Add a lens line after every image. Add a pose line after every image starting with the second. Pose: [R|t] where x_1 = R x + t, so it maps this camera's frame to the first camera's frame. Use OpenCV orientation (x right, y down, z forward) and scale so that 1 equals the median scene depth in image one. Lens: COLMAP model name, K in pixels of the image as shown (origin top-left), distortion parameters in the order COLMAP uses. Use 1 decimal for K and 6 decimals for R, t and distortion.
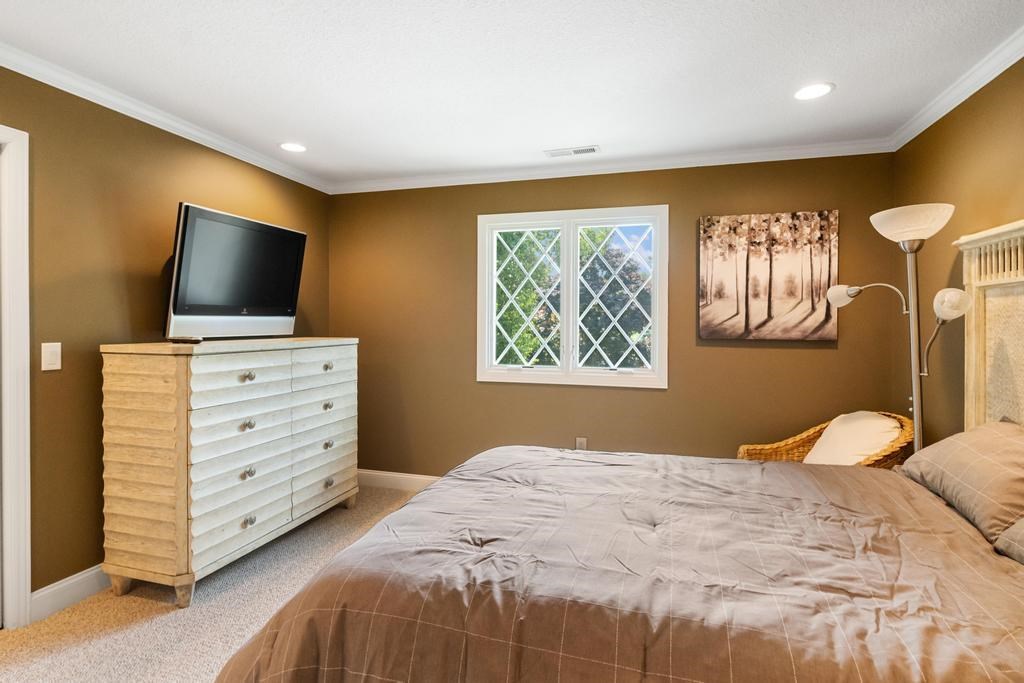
lens RADIAL K [[519.1, 0, 510.9], [0, 519.1, 336.4], [0, 0, 1]] dist [0.002519, 0.001892]
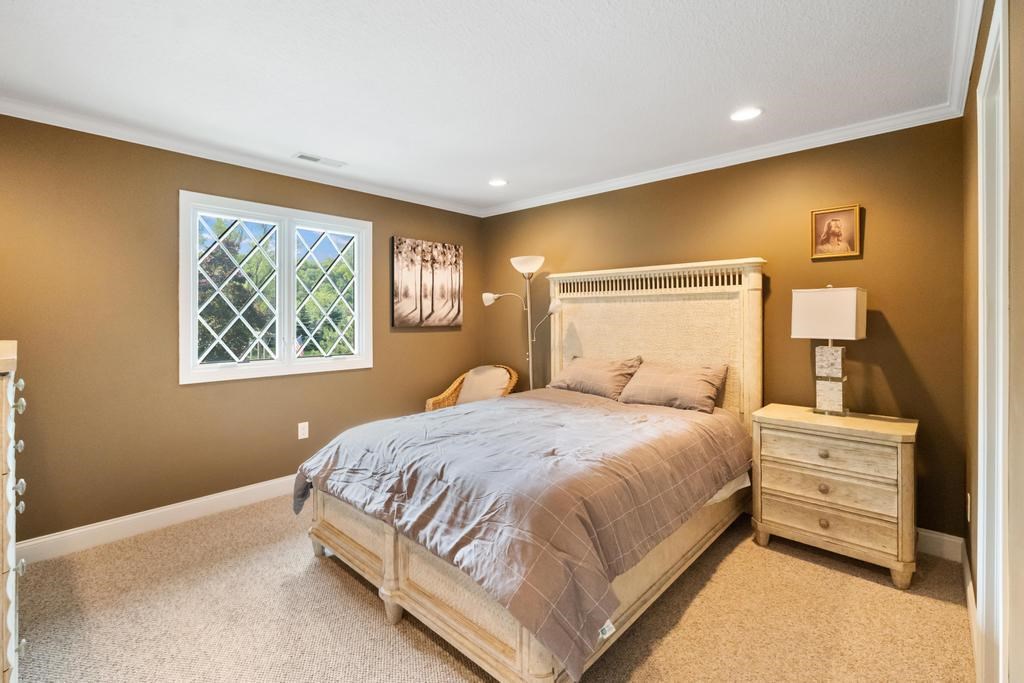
lens RADIAL K [[459.5, 0, 523.8], [0, 459.5, 320.4], [0, 0, 1]] dist [-0.003906, 0.000577]
pose [[0.434343, -0.013889, 0.900640, -0.569187], [0.027884, 0.999609, 0.001968, -0.006409], [-0.900316, 0.024258, 0.434561, 0.193088]]
